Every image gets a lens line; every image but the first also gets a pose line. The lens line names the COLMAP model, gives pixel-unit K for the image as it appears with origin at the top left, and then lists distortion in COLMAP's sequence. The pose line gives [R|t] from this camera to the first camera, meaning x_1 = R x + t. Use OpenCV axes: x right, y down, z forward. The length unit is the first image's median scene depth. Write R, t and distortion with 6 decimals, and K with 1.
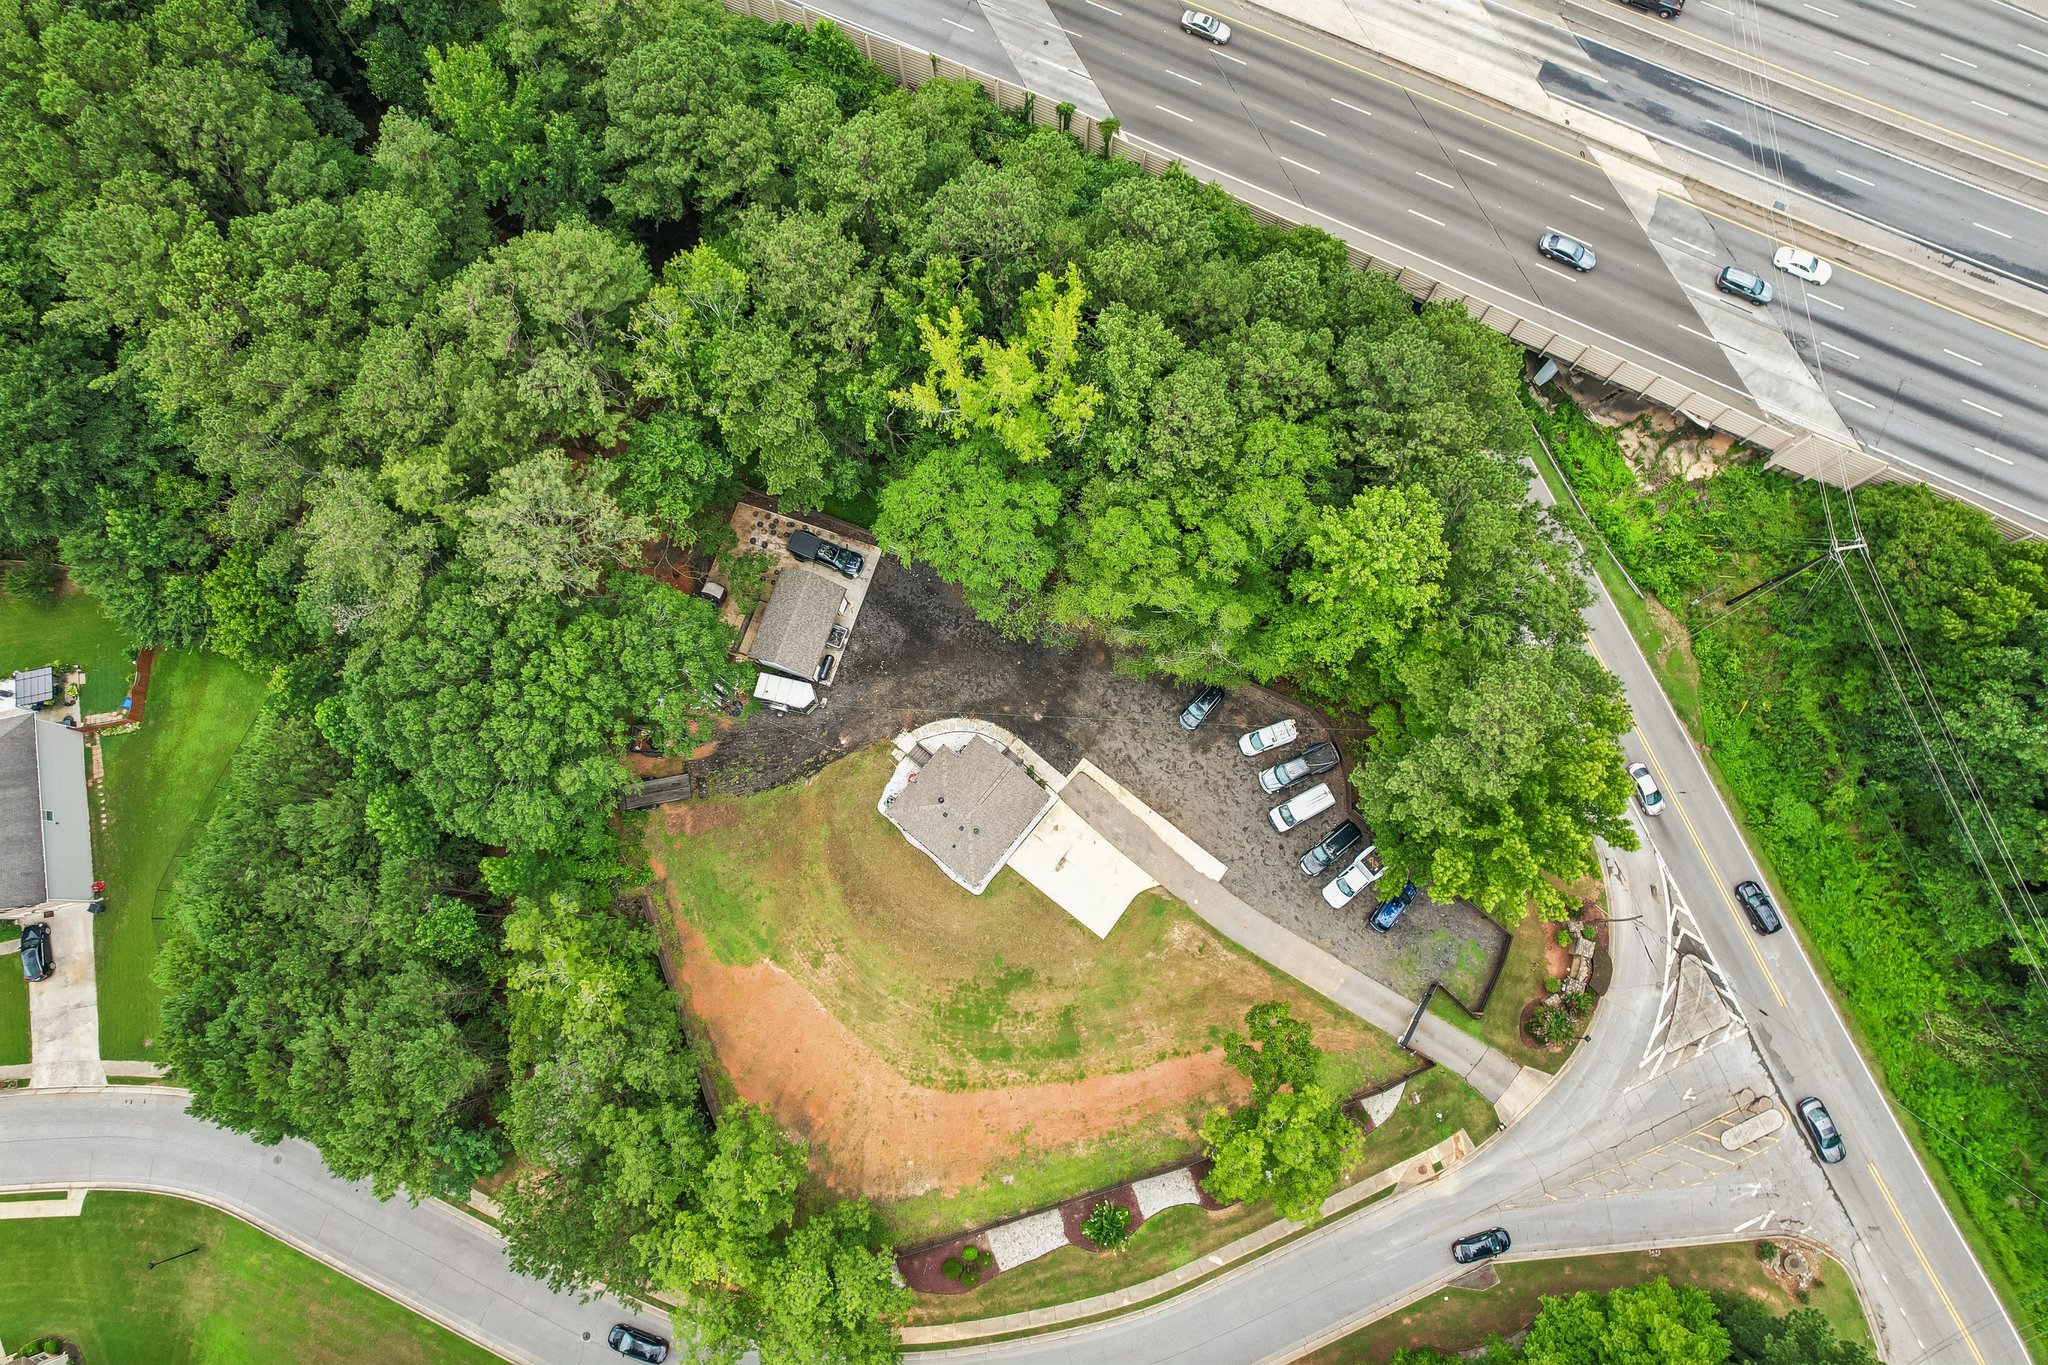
lens RADIAL K [[1308.1, 0, 1030.0], [0, 1308.1, 681.6], [0, 0, 1]] dist [-0.079683, 0.068649]
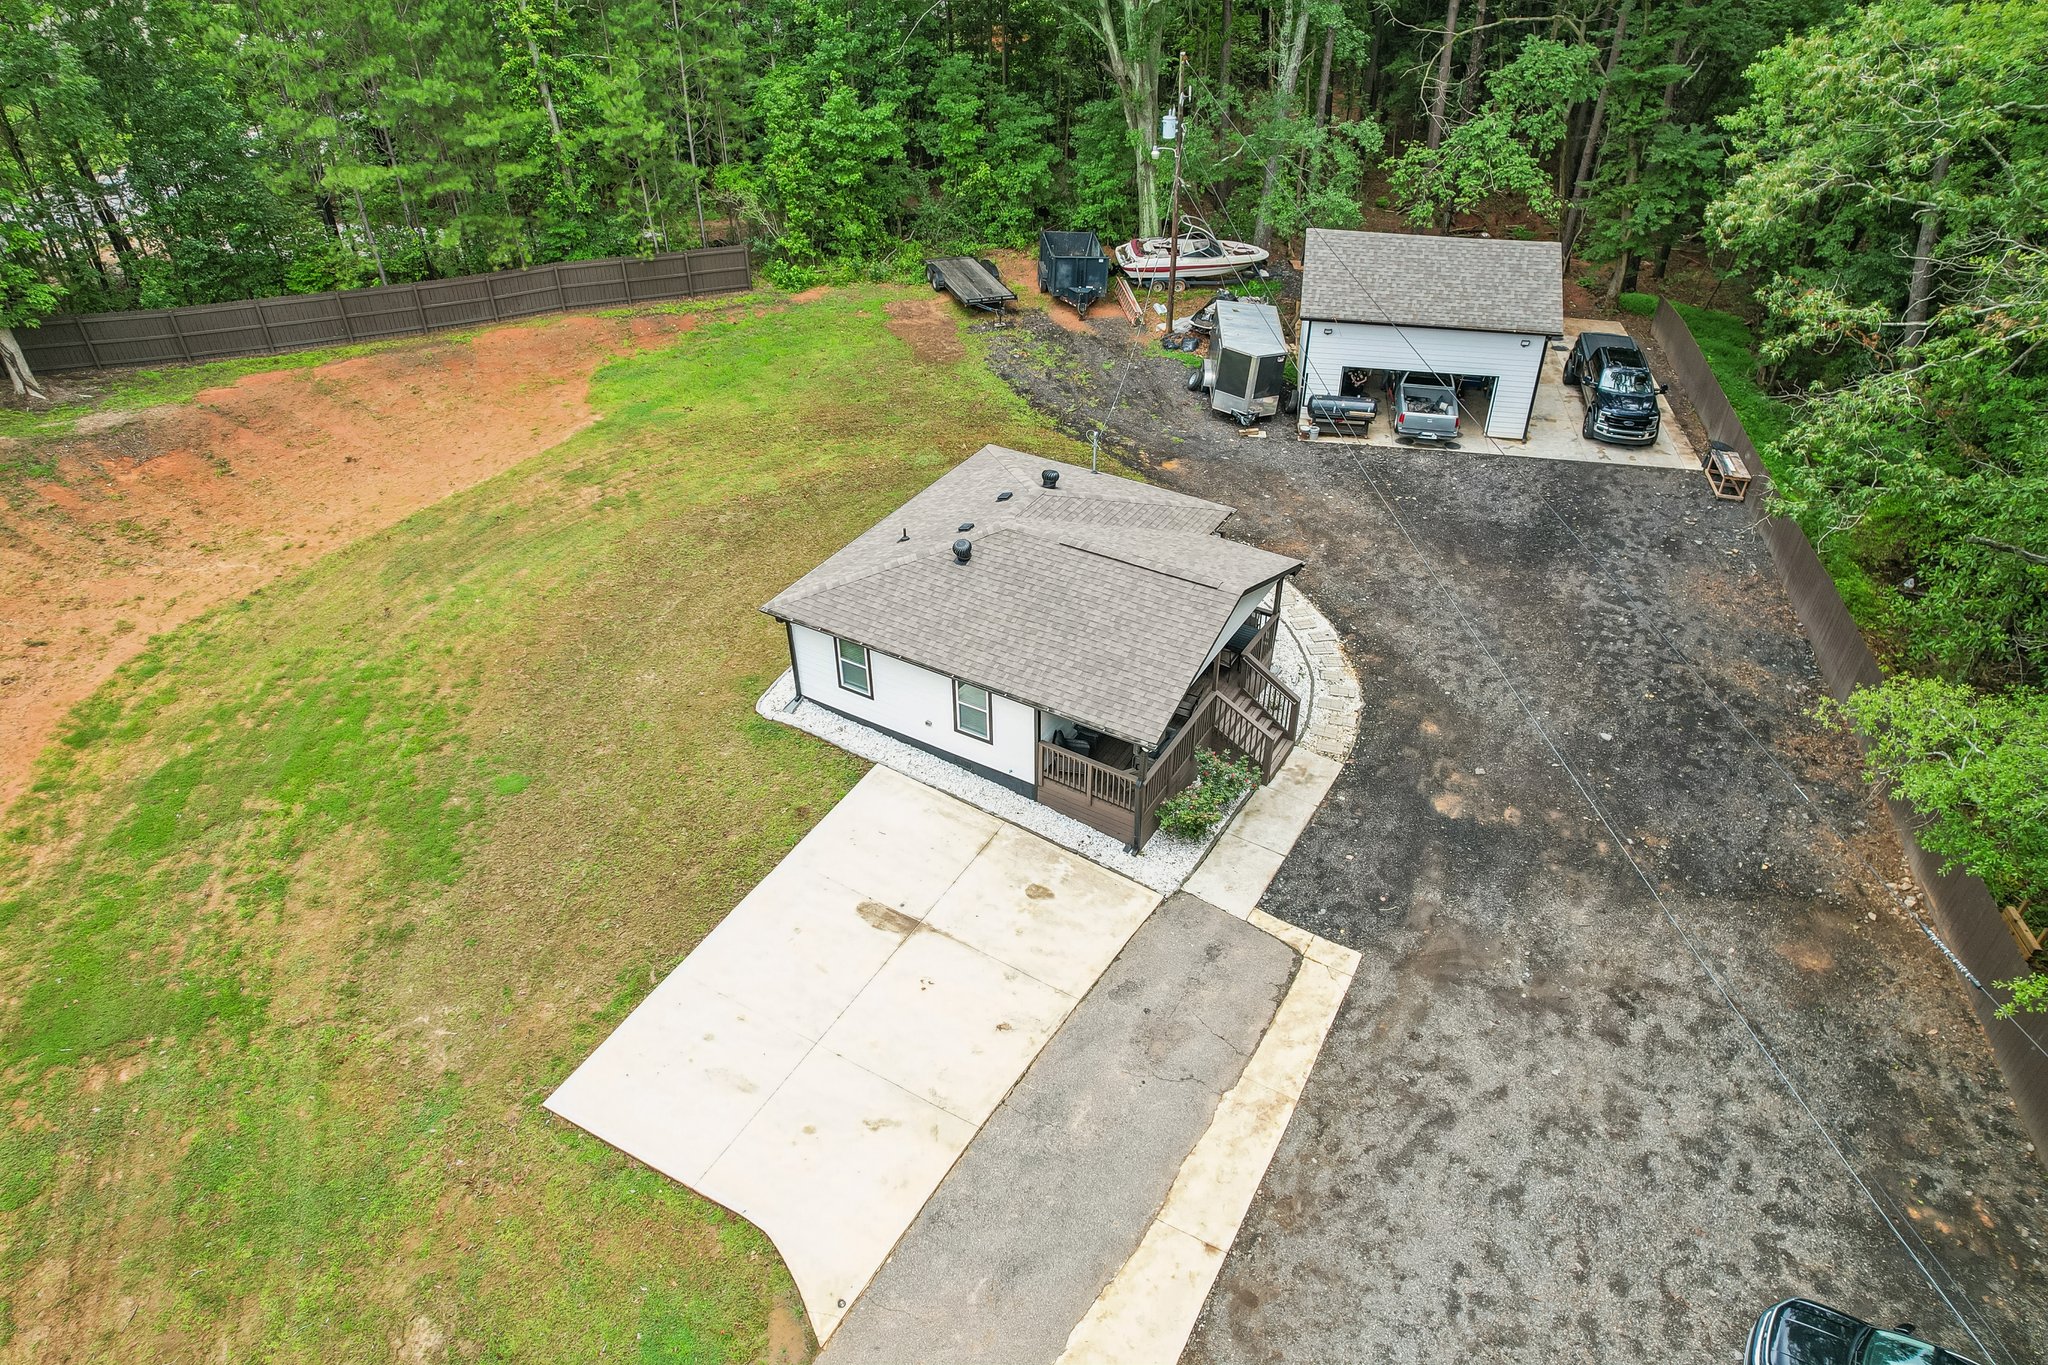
lens RADIAL K [[1308.1, 0, 1030.0], [0, 1308.1, 681.6], [0, 0, 1]] dist [-0.079683, 0.068649]
pose [[0.166099, 0.587694, -0.791850, 0.194474], [-0.967067, 0.254122, -0.014249, 0.111965], [0.192852, 0.768139, 0.610549, 0.857774]]
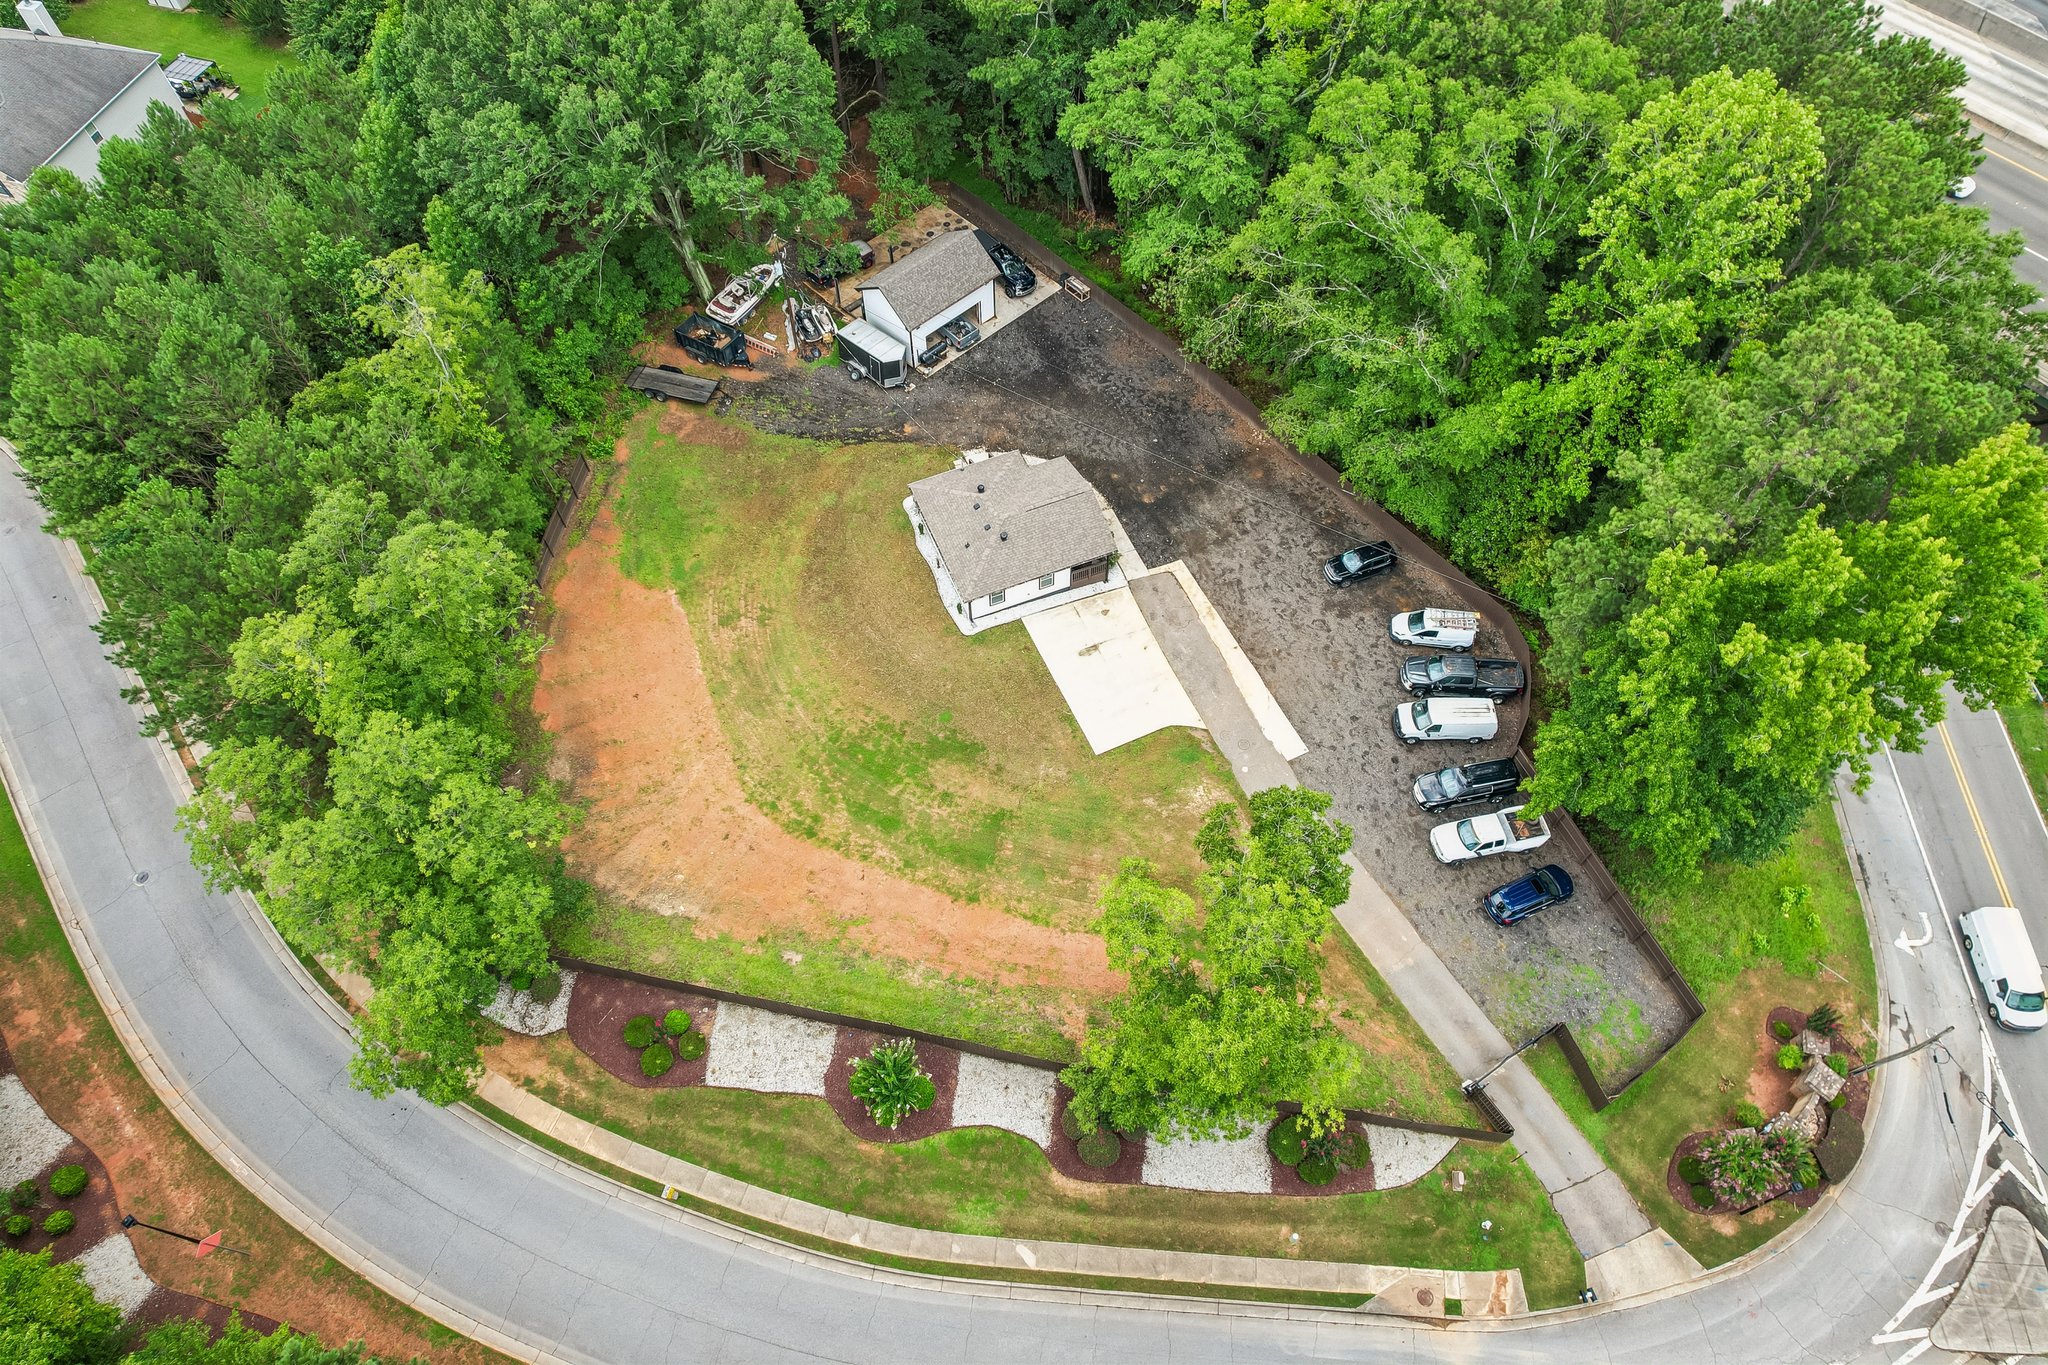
lens RADIAL K [[1299.6, 0, 1026.4], [0, 1299.6, 688.6], [0, 0, 1]] dist [-0.076126, 0.066956]
pose [[0.887036, 0.394993, -0.239056, 0.175543], [-0.453222, 0.843711, -0.287649, 0.387795], [0.088075, 0.363501, 0.927421, 0.365195]]
